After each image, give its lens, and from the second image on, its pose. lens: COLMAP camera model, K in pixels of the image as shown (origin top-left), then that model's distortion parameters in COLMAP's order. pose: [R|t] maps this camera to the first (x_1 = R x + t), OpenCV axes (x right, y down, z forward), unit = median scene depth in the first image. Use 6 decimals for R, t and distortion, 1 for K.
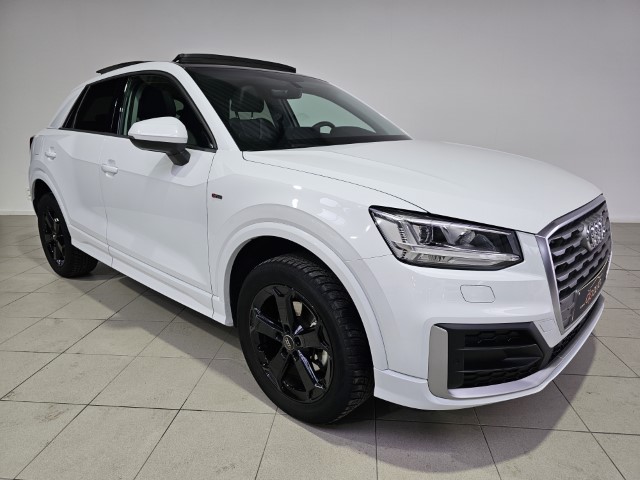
lens RADIAL K [[441.9, 0, 319.1], [0, 441.9, 249.4], [0, 0, 1]] dist [0.054101, -0.071181]
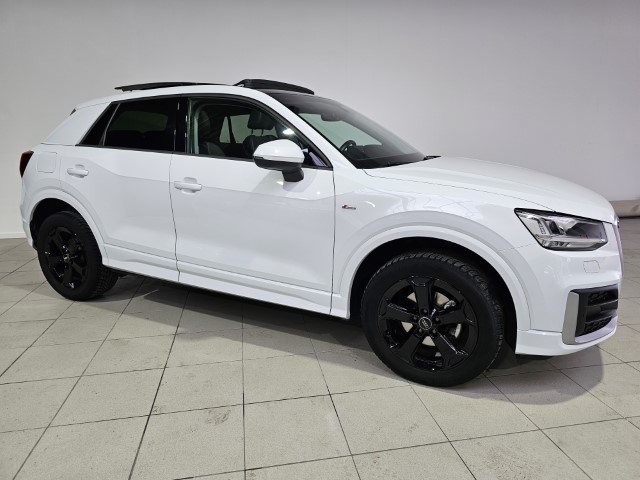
lens RADIAL K [[443.8, 0, 319.8], [0, 443.8, 240.6], [0, 0, 1]] dist [0.023973, -0.007088]
pose [[0.959521, -0.060079, 0.275155, -0.649309], [0.070373, 0.997136, -0.027685, -0.004249], [-0.272704, 0.045928, 0.961001, -0.110807]]
